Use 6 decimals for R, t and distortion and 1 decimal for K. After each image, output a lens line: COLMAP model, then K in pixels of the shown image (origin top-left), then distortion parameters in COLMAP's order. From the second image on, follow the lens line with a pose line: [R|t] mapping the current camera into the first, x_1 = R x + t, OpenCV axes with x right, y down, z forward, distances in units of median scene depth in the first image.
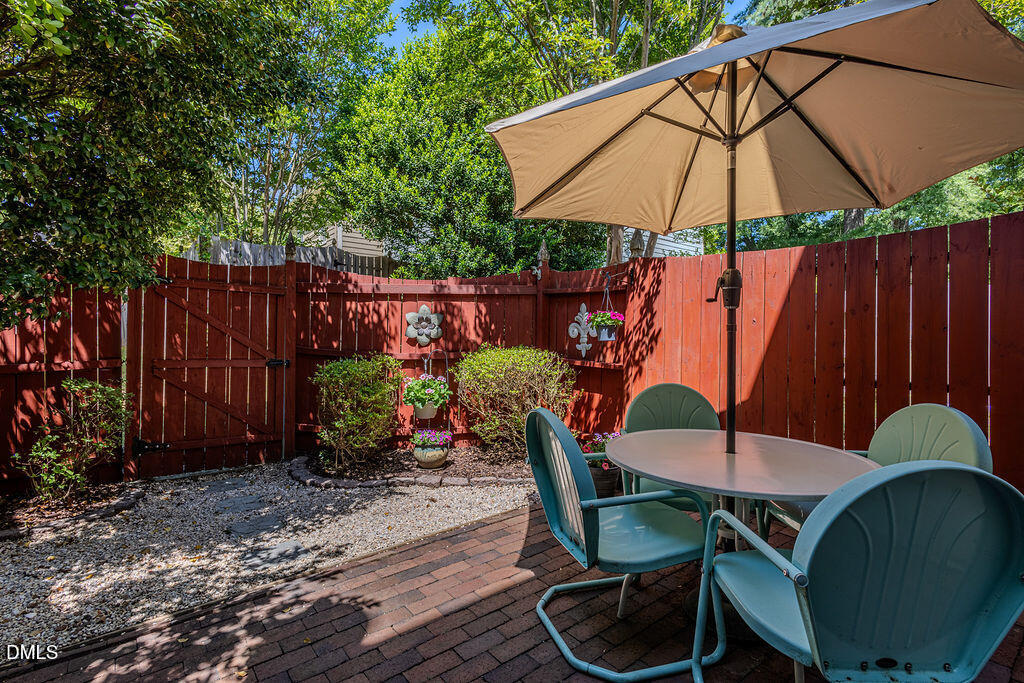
lens RADIAL K [[474.5, 0, 510.6], [0, 474.5, 335.8], [0, 0, 1]] dist [0.003677, -0.000583]
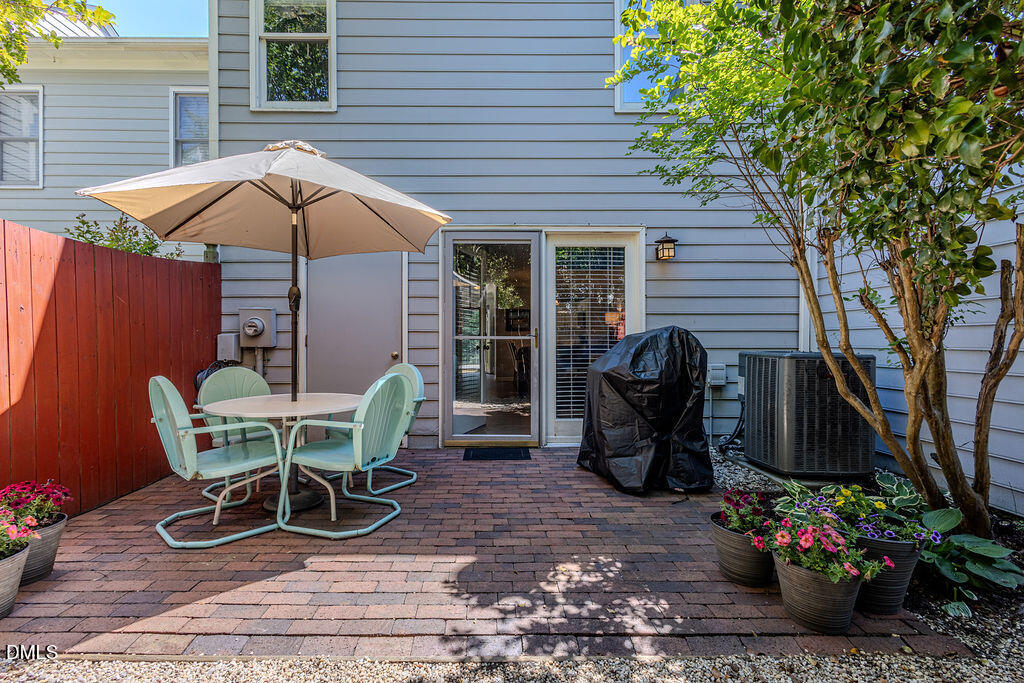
lens RADIAL K [[474.5, 0, 509.6], [0, 474.5, 342.3], [0, 0, 1]] dist [0.003677, -0.000583]
pose [[-0.807114, -0.001052, 0.590394, -1.024829], [0.007226, 0.999906, 0.011660, 0.037042], [-0.590351, 0.013677, -0.807031, 1.784284]]
